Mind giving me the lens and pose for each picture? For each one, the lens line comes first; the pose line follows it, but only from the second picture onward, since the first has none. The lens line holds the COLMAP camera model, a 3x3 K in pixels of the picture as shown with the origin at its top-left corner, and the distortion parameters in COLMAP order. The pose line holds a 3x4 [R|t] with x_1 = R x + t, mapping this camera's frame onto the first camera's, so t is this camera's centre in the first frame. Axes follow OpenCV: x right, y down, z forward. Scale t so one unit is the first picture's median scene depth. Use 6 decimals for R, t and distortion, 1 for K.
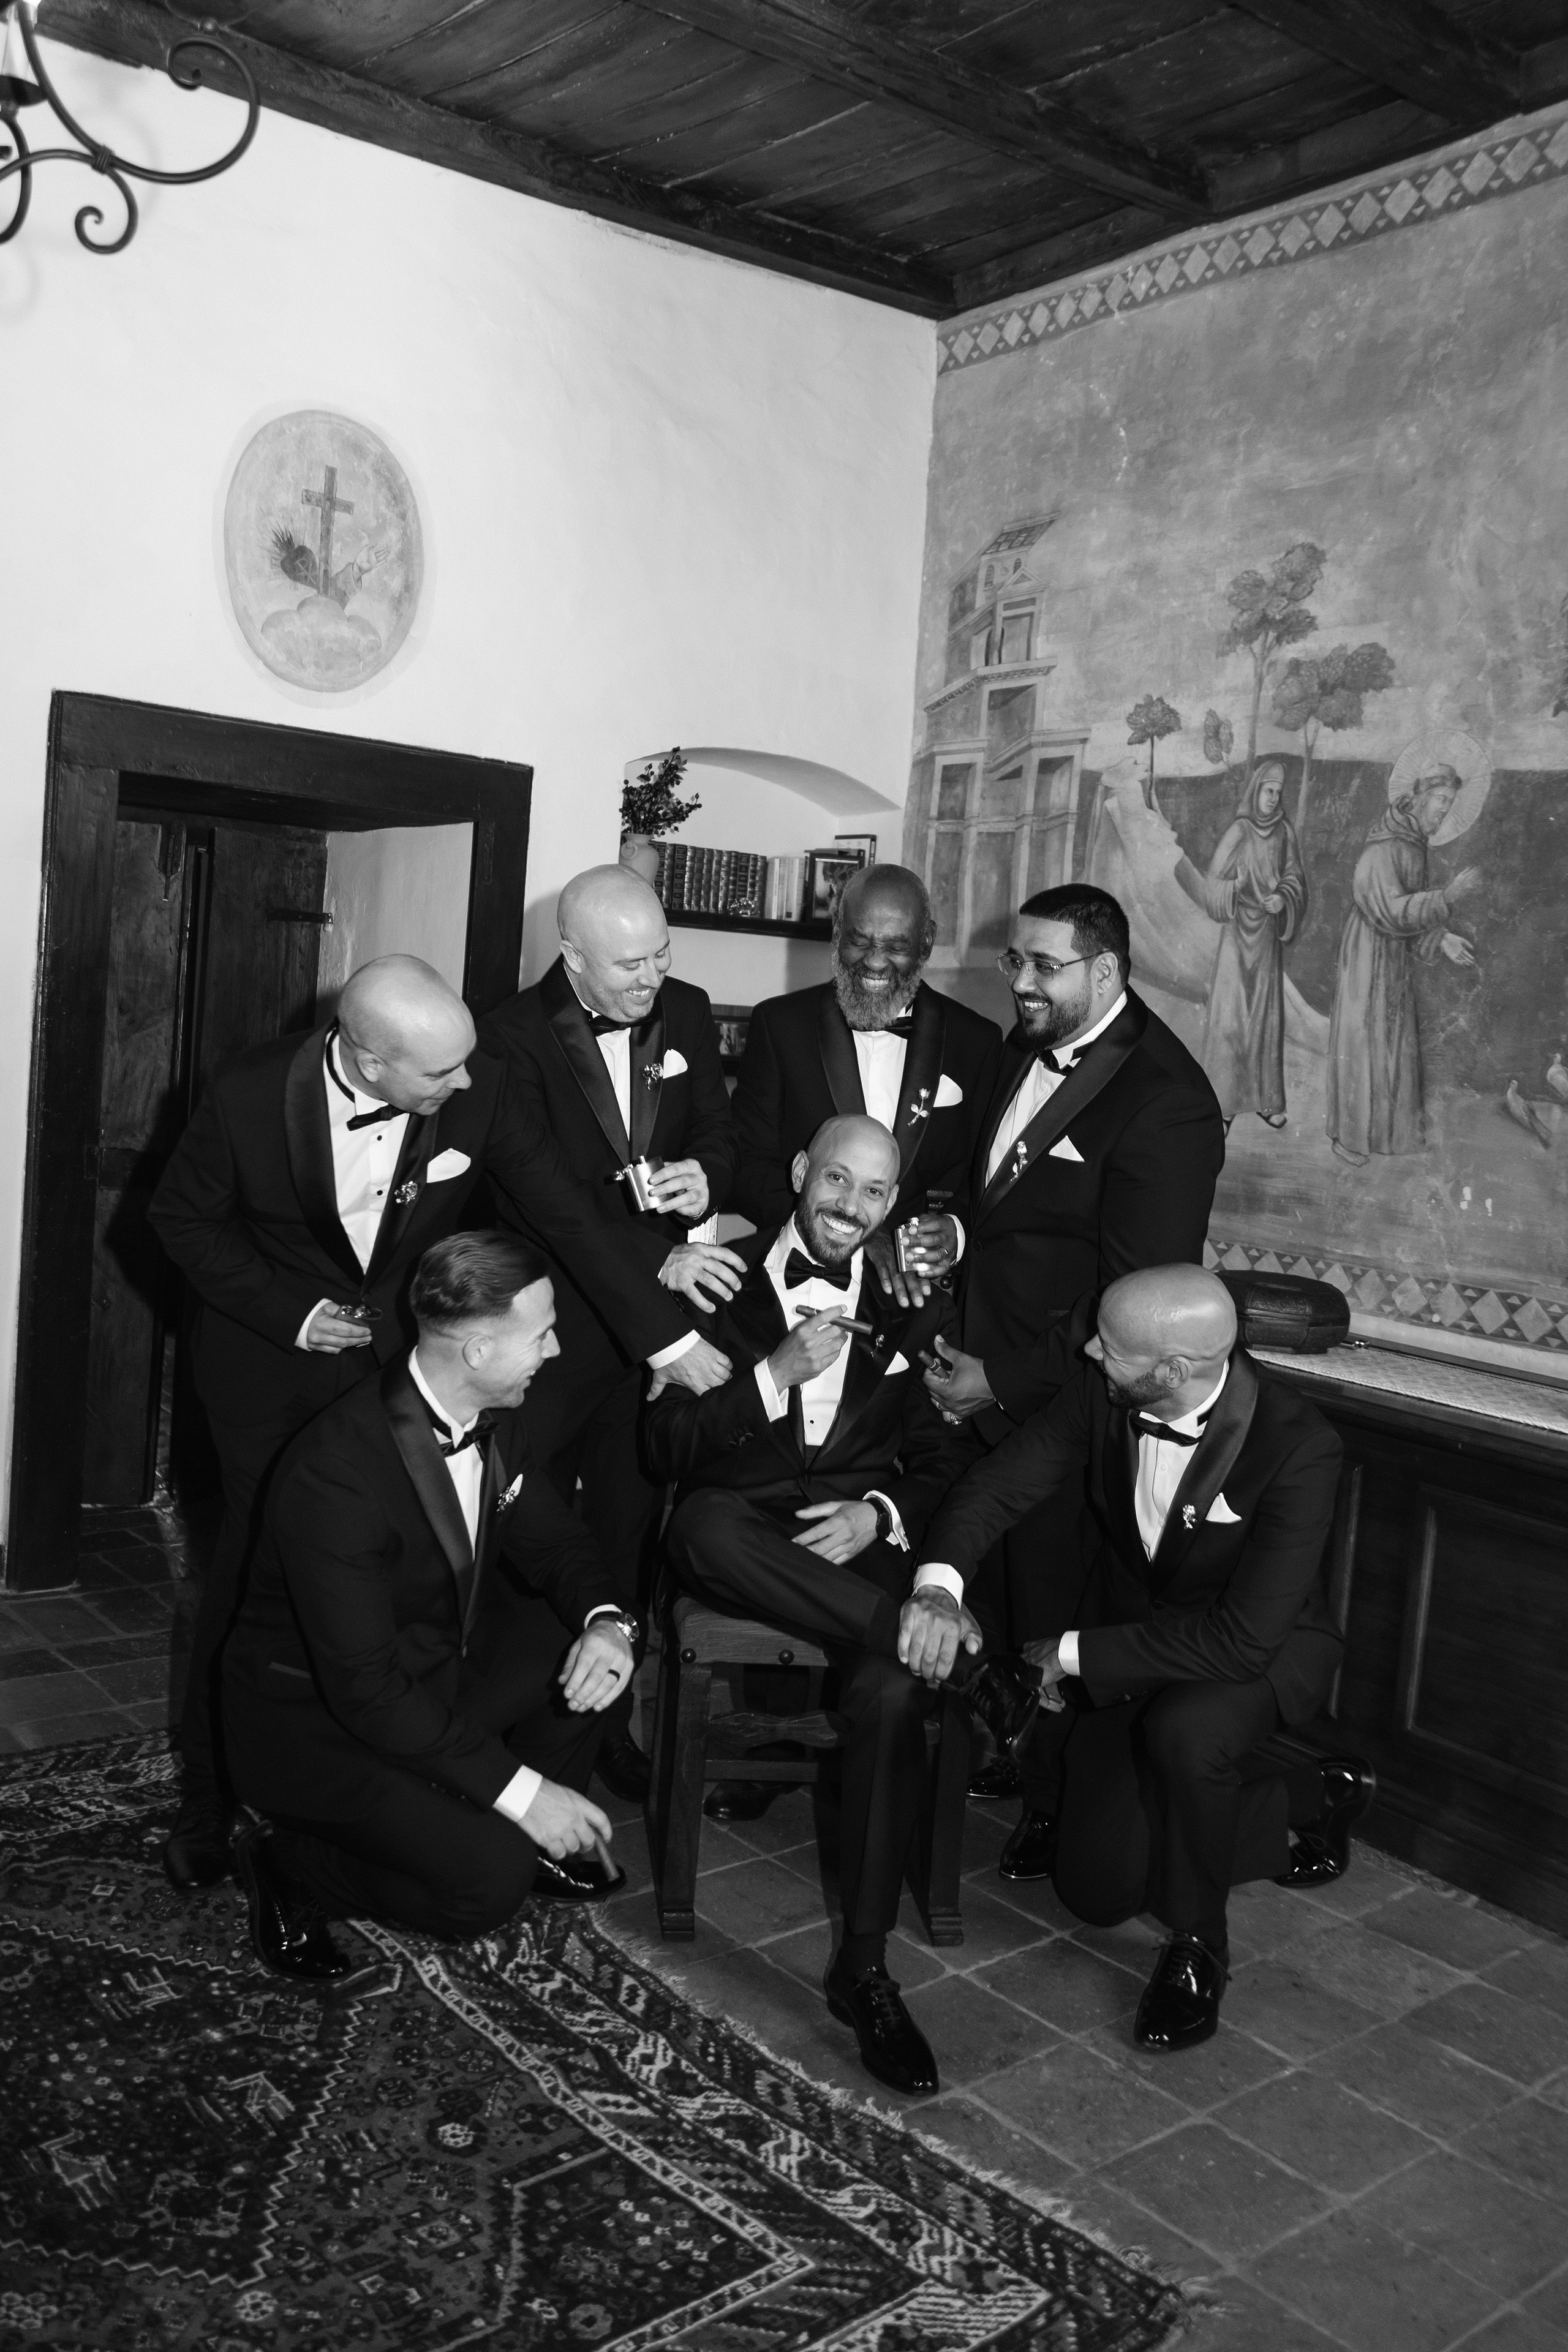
lens RADIAL K [[1895.3, 0, 786.0], [0, 1895.3, 1109.6], [0, 0, 1]] dist [-0.027657, 0.006282]
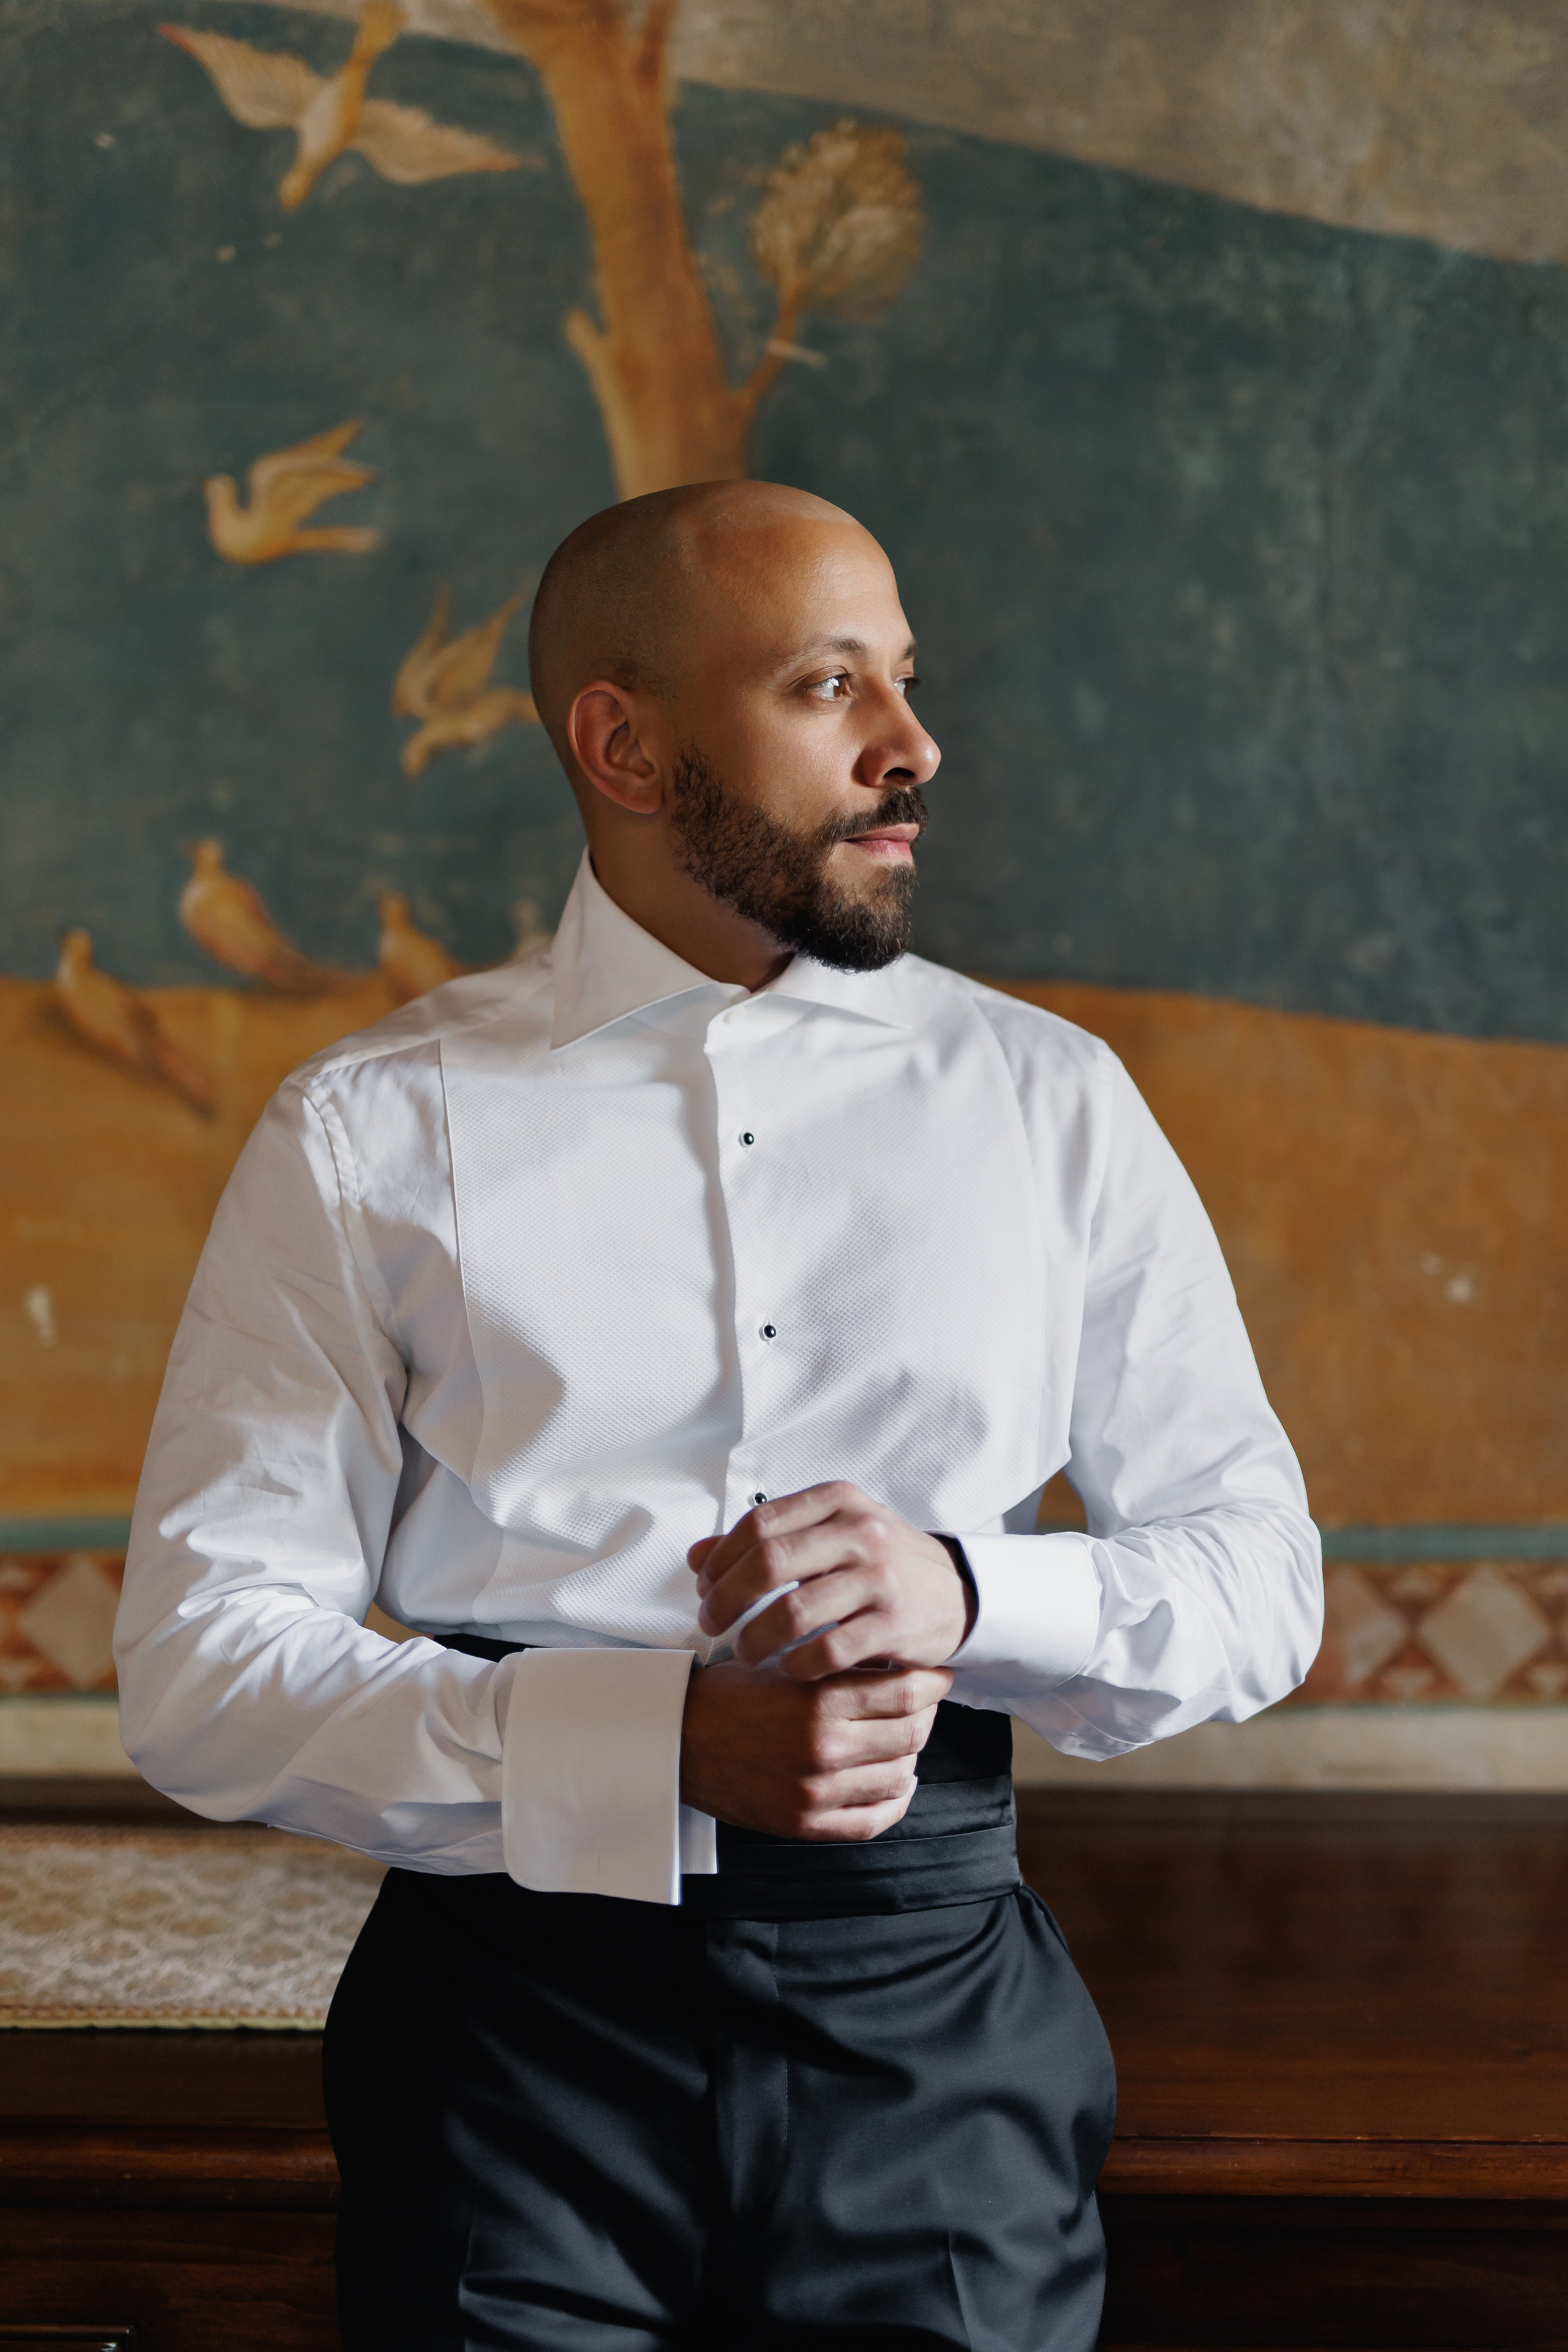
lens RADIAL K [[3498.6, 0, 813.2], [0, 3498.6, 1119.5], [0, 0, 1]] dist [-0.000909, 0.000000]
pose [[0.633465, -0.135323, 0.761846, -0.008653], [0.097533, 0.990700, 0.094875, -0.027254], [-0.767600, 0.014205, 0.640772, 0.477447]]
